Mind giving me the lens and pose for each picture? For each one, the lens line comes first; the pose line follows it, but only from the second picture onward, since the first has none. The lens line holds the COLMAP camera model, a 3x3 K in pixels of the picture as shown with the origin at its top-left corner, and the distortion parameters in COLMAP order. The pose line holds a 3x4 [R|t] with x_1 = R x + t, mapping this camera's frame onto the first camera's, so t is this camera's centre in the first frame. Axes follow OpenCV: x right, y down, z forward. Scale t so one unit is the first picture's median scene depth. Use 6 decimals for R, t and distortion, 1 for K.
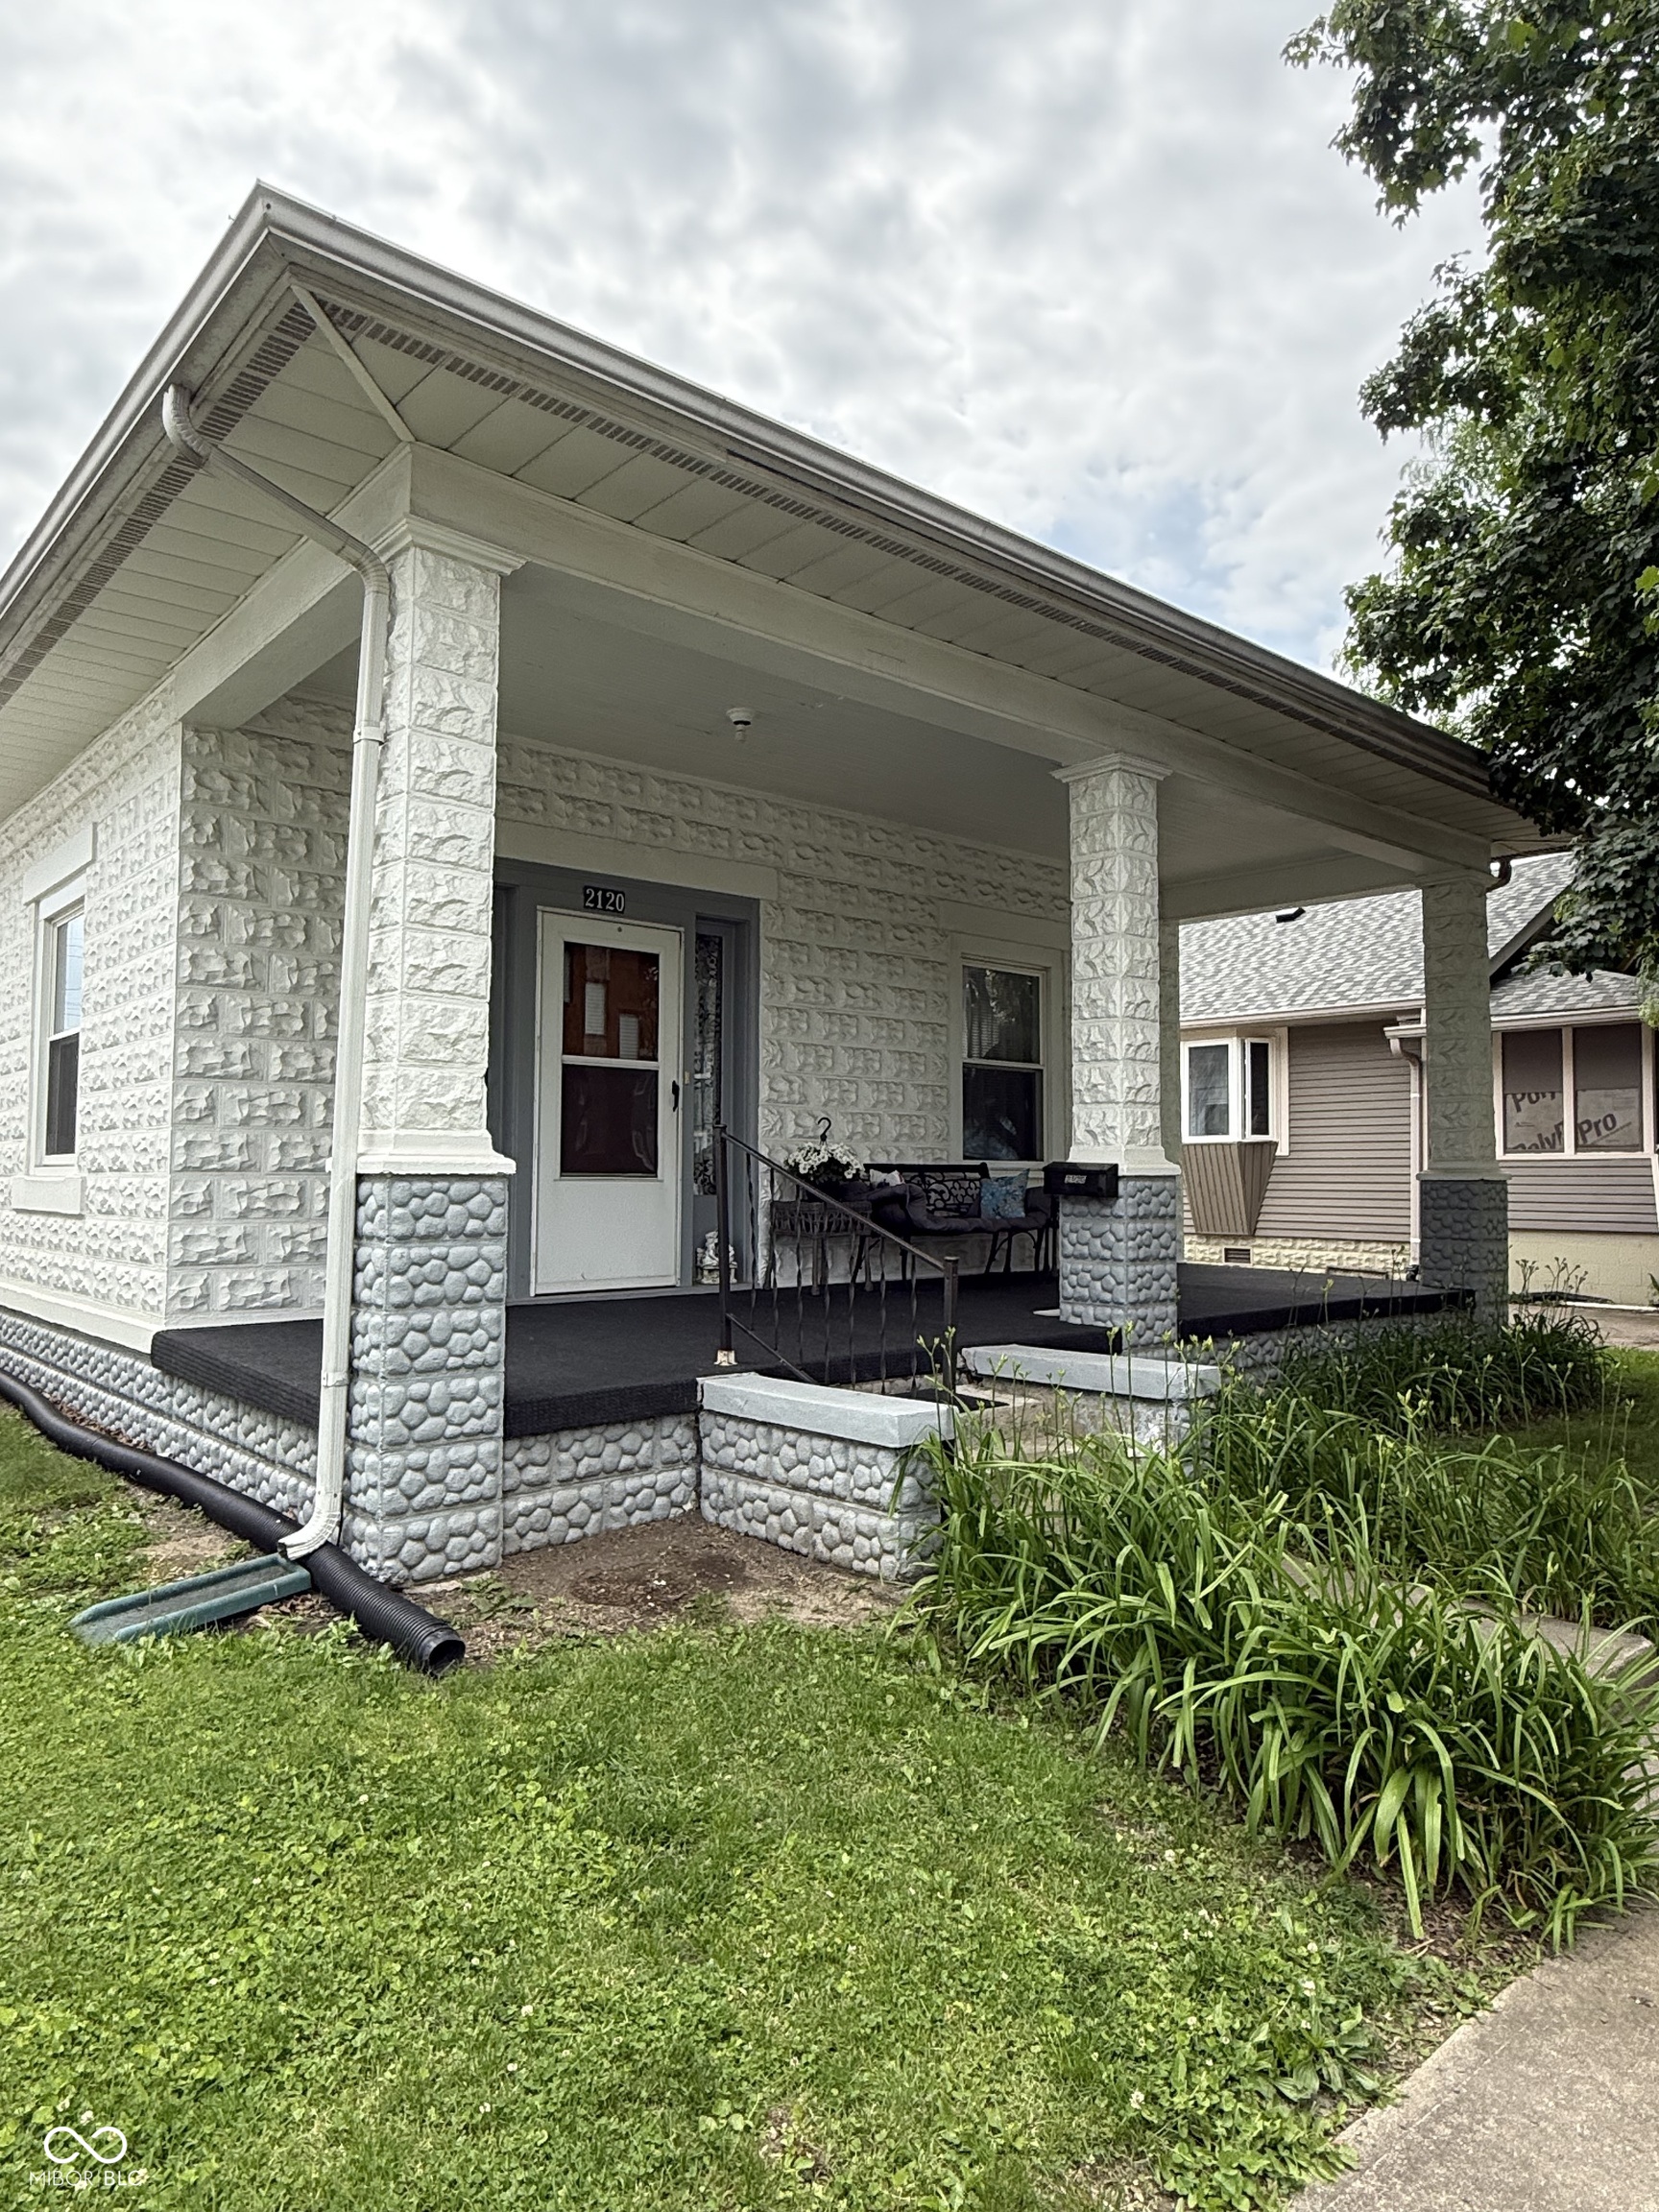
lens RADIAL K [[1406.2, 0, 829.5], [0, 1406.2, 1106.0], [0, 0, 1]] dist [0.003579, -0.000572]
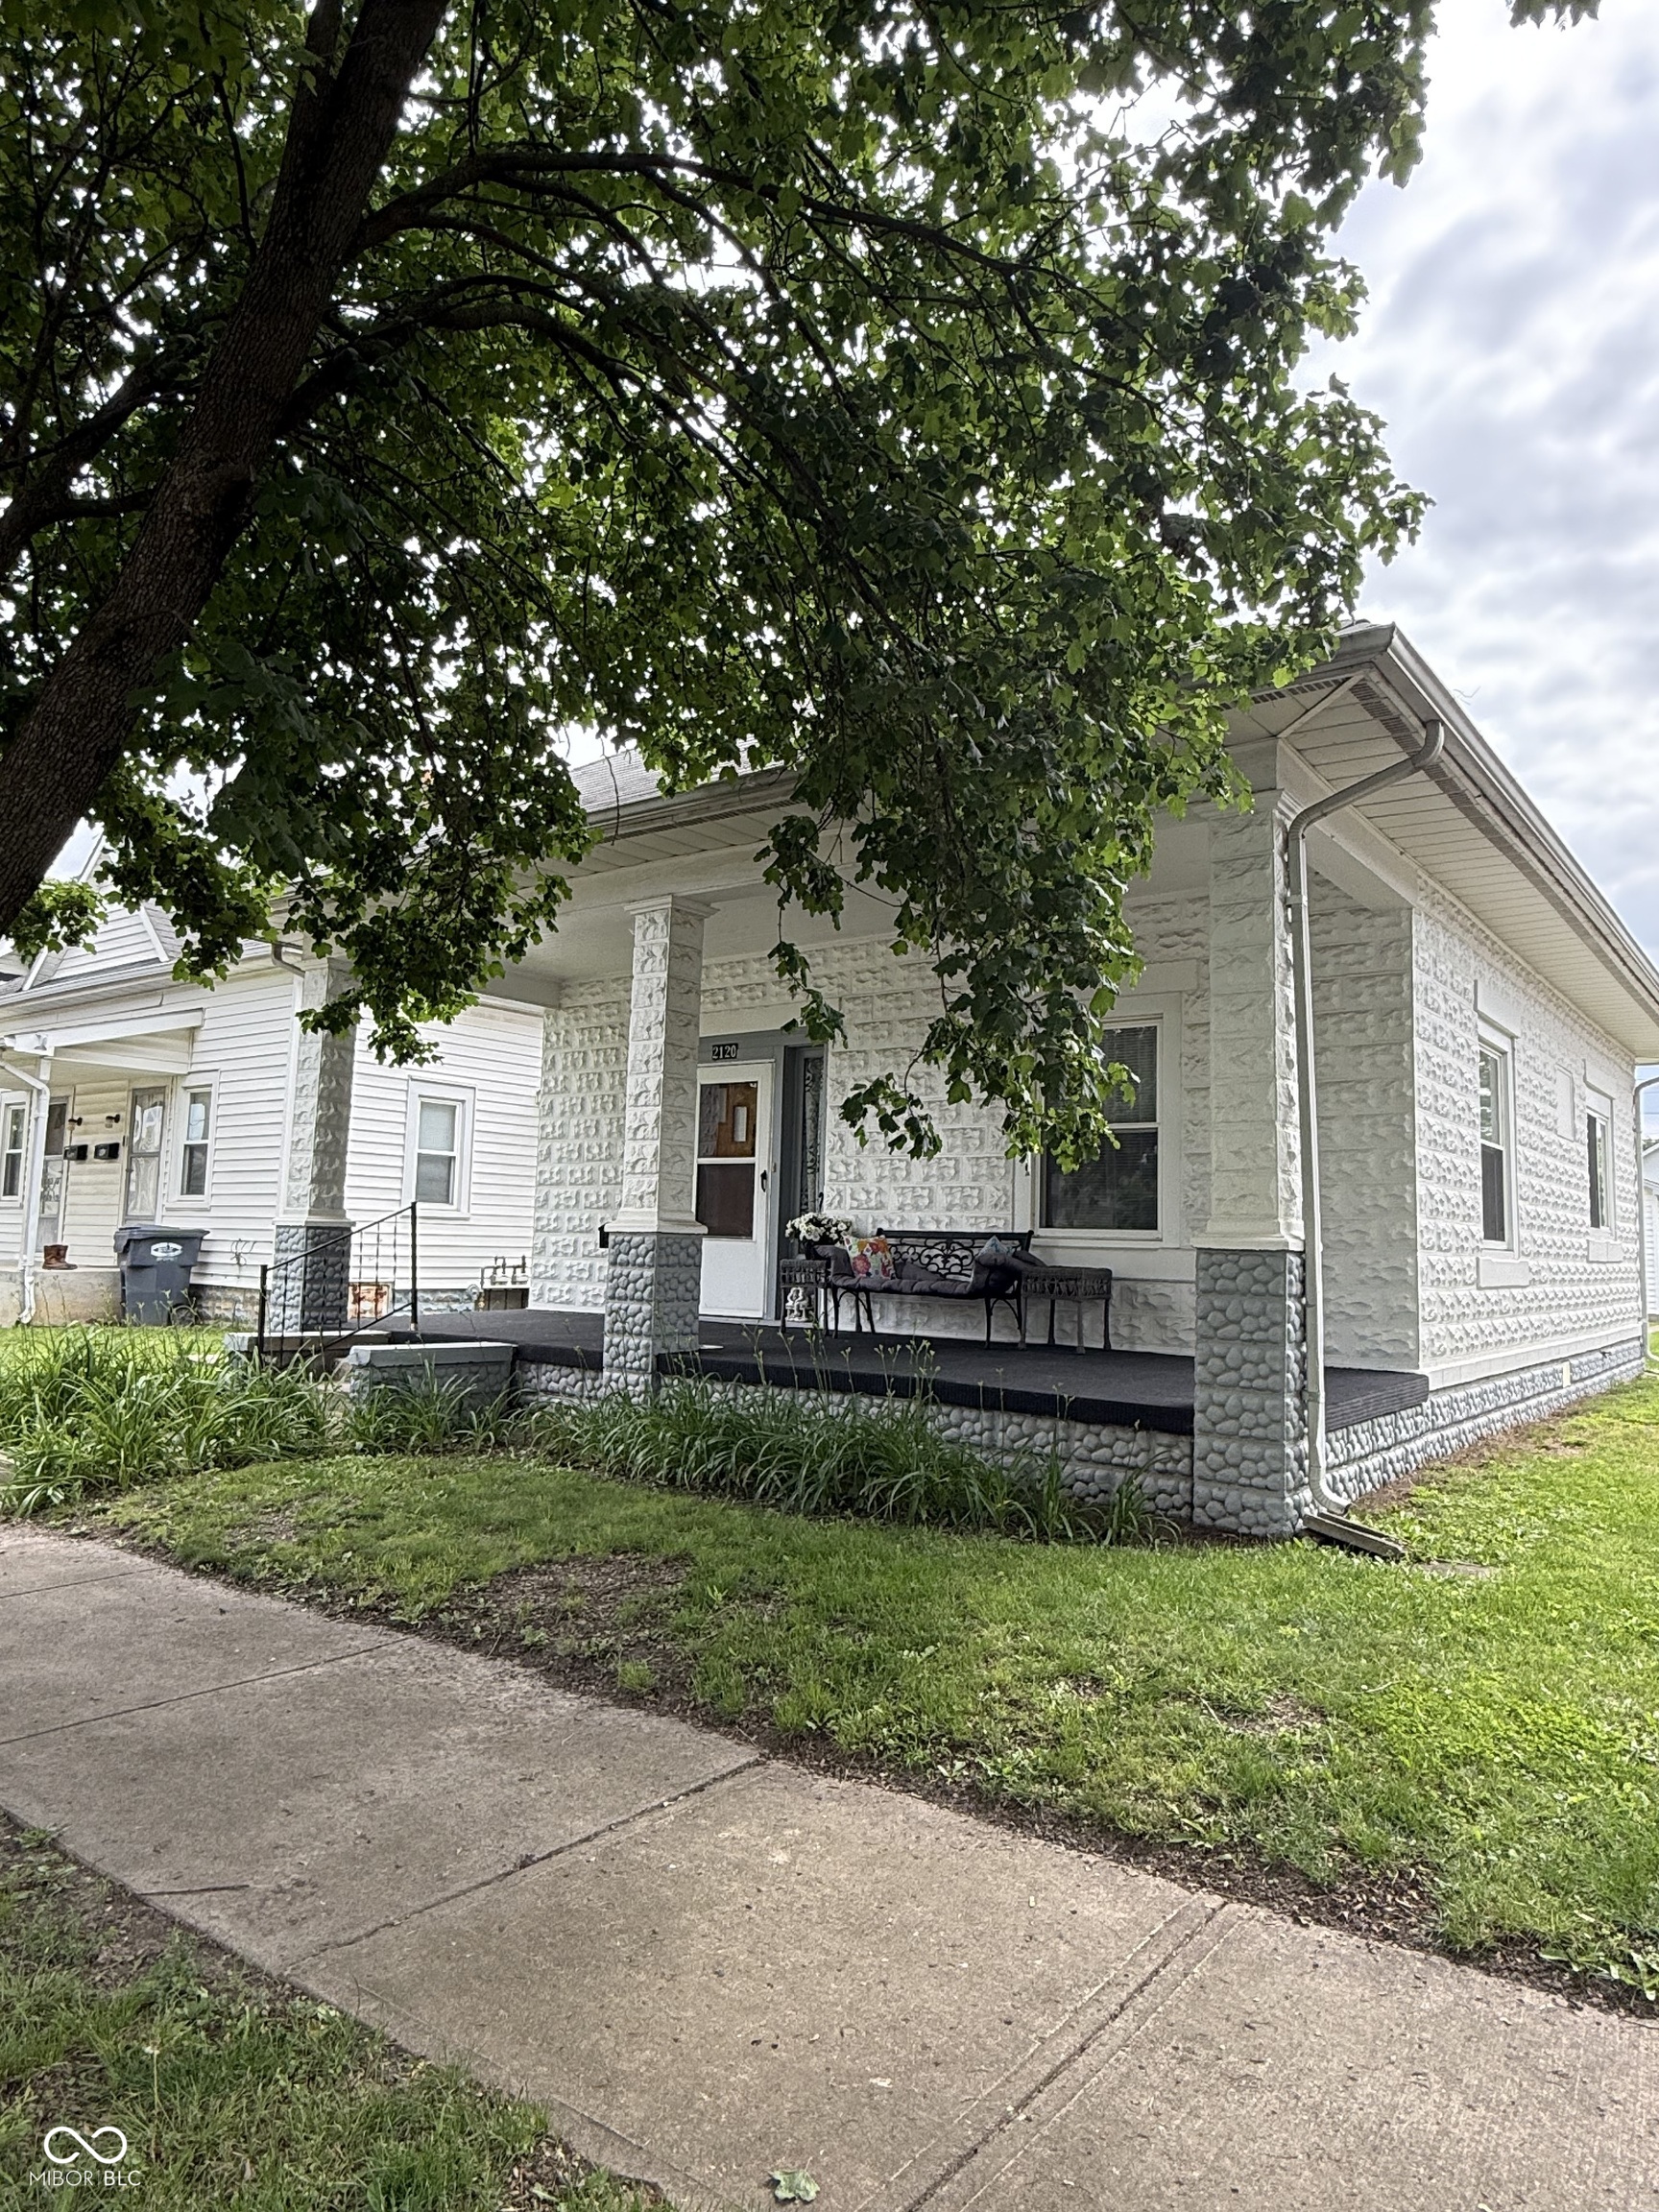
lens RADIAL K [[1406.2, 0, 829.5], [0, 1406.2, 1106.0], [0, 0, 1]] dist [0.003579, -0.000572]
pose [[0.197563, -0.100511, -0.975124, 1.239642], [0.017823, 0.994934, -0.098942, 0.056598], [0.980128, 0.002168, 0.198353, 0.769940]]
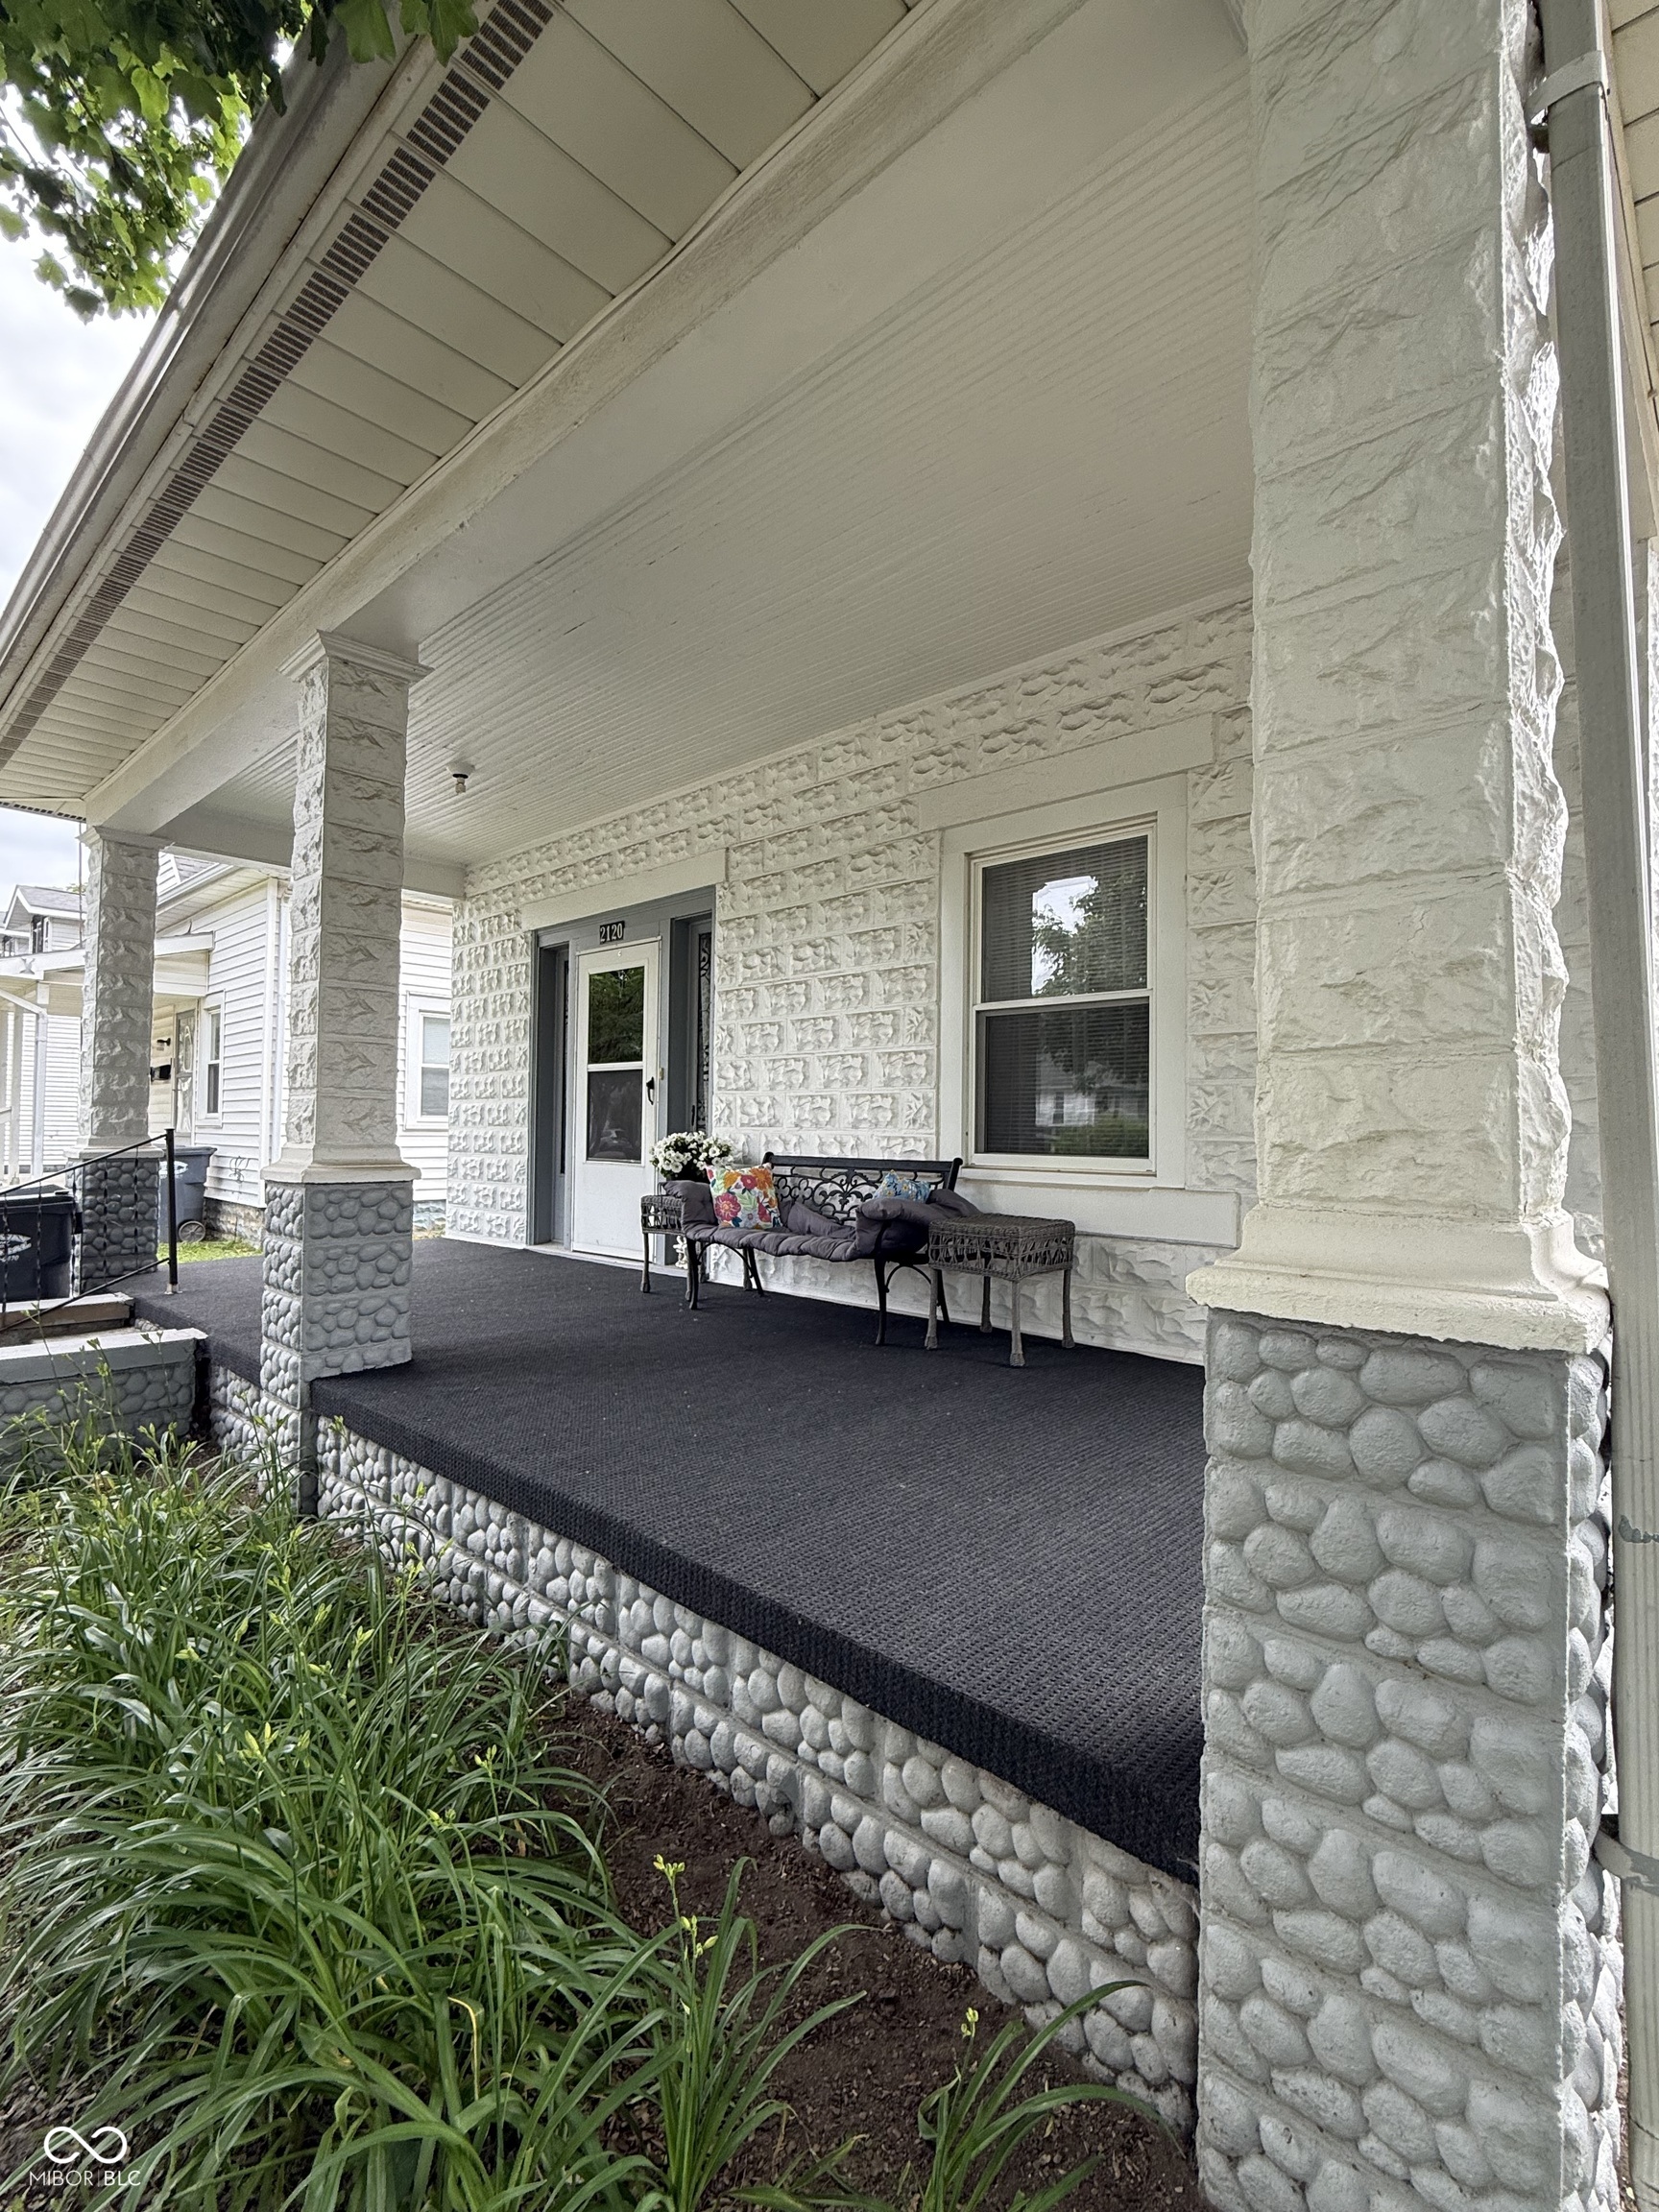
lens RADIAL K [[1014.4, 0, 832.4], [0, 1014.4, 1113.5], [0, 0, 1]] dist [0.000376, 0.000329]
pose [[0.093371, -0.022035, -0.995388, 0.683393], [0.035066, 0.999208, -0.018831, 0.030020], [0.995014, -0.033146, 0.094070, 1.042702]]
